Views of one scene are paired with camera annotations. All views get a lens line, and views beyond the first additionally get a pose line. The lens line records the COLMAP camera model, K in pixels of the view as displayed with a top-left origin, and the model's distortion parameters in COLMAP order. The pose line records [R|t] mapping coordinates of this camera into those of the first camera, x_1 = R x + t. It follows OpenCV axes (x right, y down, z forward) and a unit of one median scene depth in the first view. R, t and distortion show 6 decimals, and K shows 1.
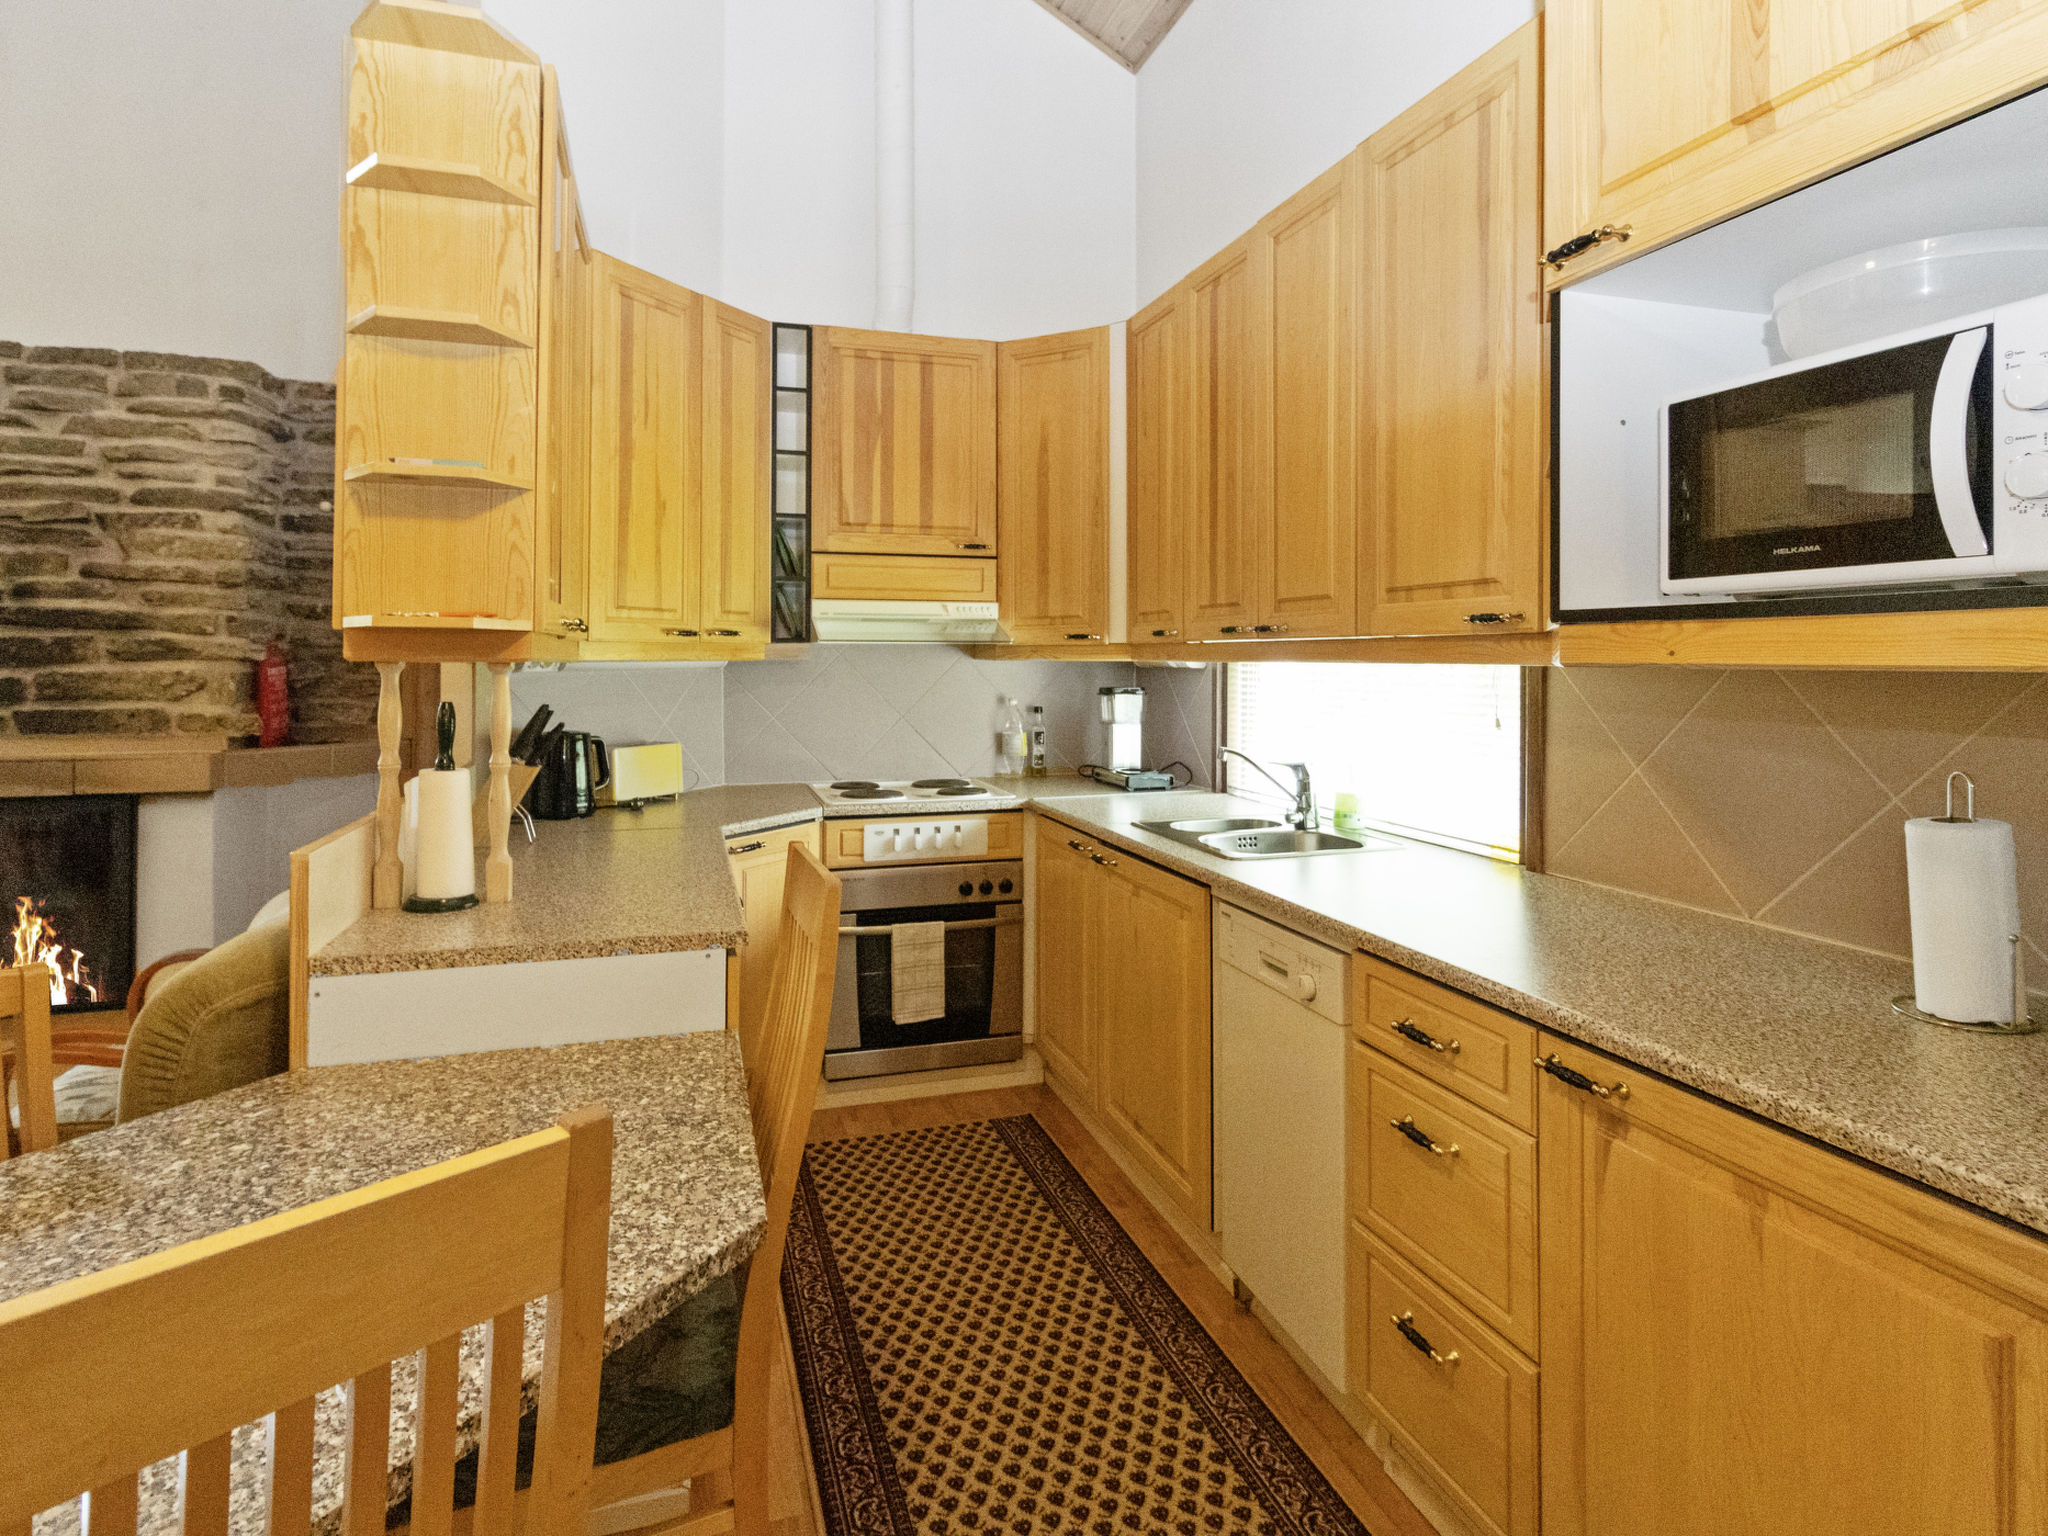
lens RADIAL K [[1076.4, 0, 1035.7], [0, 1076.4, 652.7], [0, 0, 1]] dist [-0.012733, 0.000803]
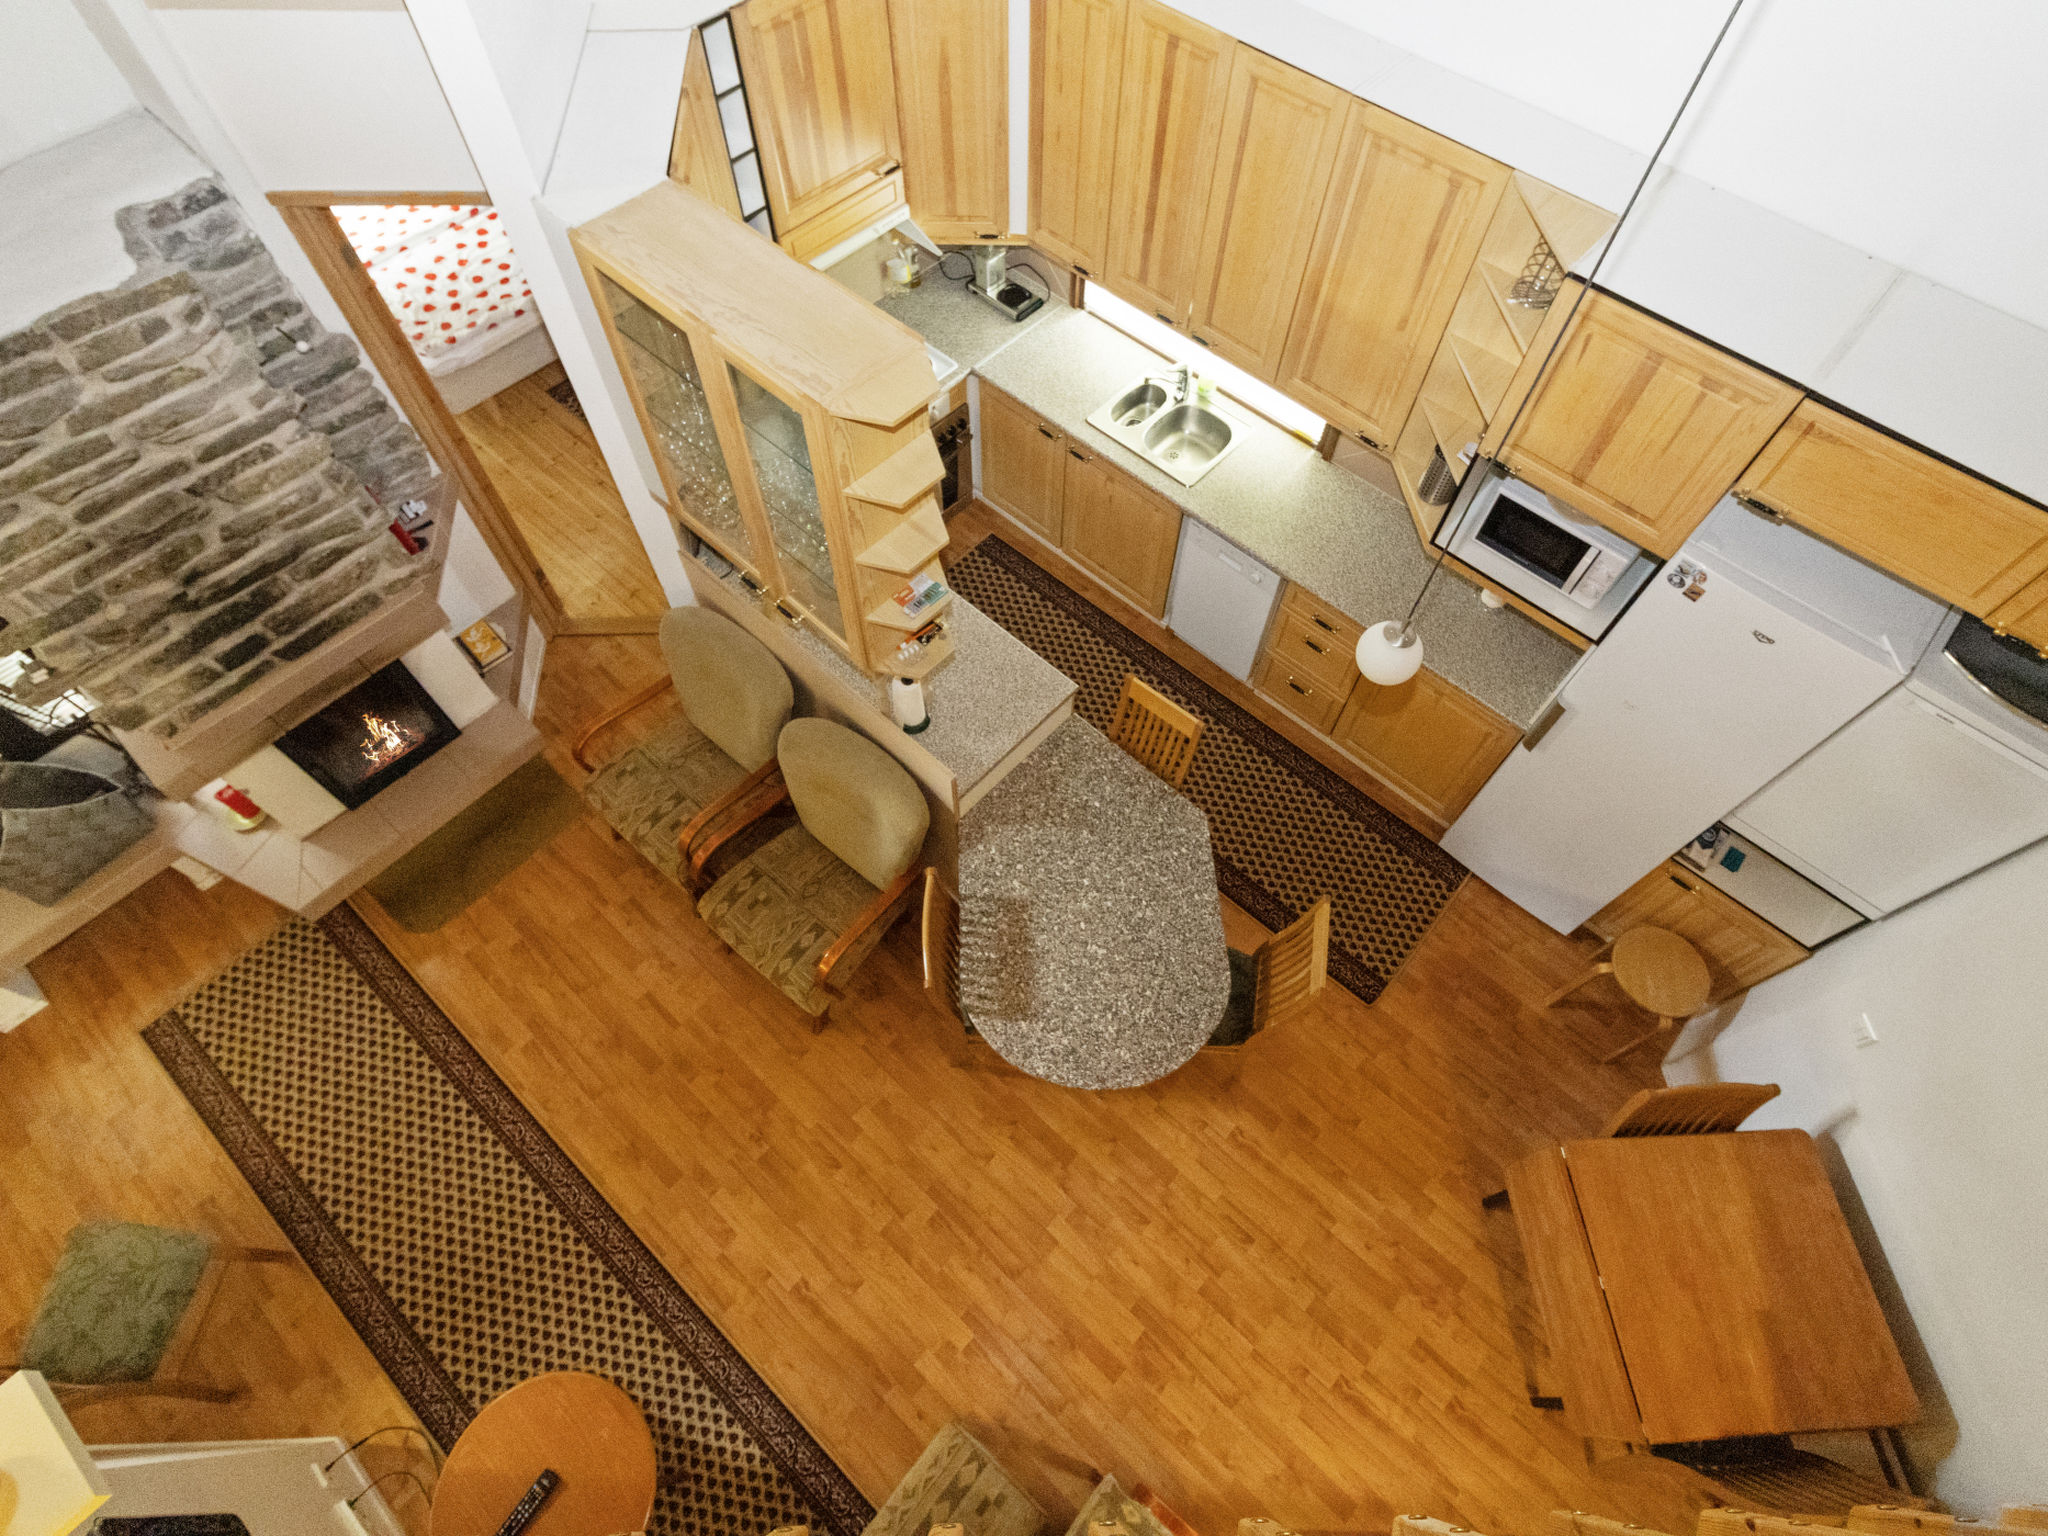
lens RADIAL K [[1076.4, 0, 1034.4], [0, 1076.4, 755.9], [0, 0, 1]] dist [-0.012733, 0.000803]
pose [[0.867355, -0.419691, 0.267499, -0.555794], [-0.026077, 0.498419, 0.866544, -0.883781], [-0.497007, -0.758576, 0.421362, -0.008339]]
